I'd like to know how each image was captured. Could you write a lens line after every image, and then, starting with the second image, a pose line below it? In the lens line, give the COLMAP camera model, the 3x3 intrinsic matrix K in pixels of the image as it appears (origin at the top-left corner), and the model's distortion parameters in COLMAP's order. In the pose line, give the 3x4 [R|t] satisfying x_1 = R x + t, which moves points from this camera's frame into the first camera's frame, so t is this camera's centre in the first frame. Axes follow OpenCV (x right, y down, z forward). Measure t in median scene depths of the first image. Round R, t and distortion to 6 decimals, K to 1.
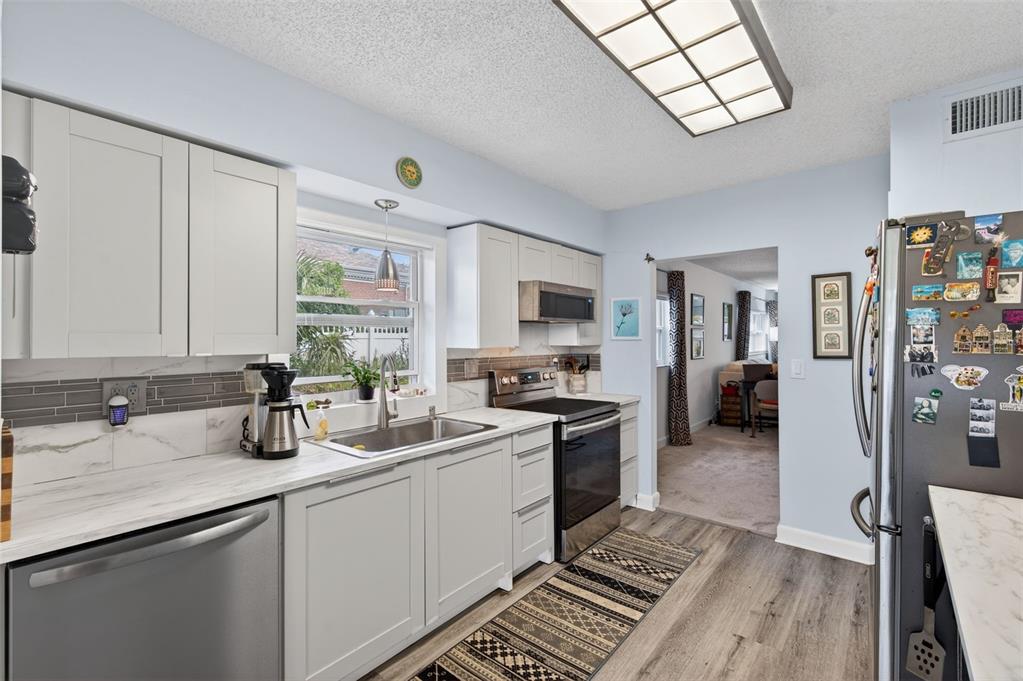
lens RADIAL K [[446.2, 0, 507.3], [0, 446.2, 342.2], [0, 0, 1]] dist [0.002147, 0.000185]
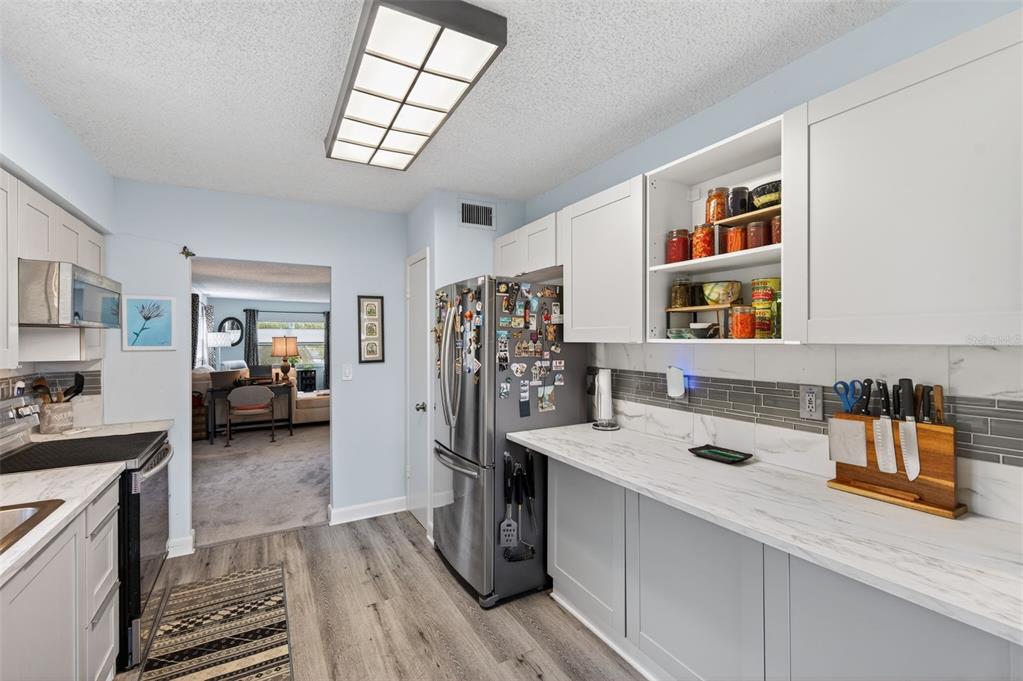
lens RADIAL K [[446.2, 0, 505.0], [0, 446.2, 343.1], [0, 0, 1]] dist [0.002147, 0.000185]
pose [[0.356828, -0.005244, 0.934155, -0.334185], [0.011994, 0.999928, 0.001032, -0.015456], [-0.934093, 0.010836, 0.356866, 0.192733]]
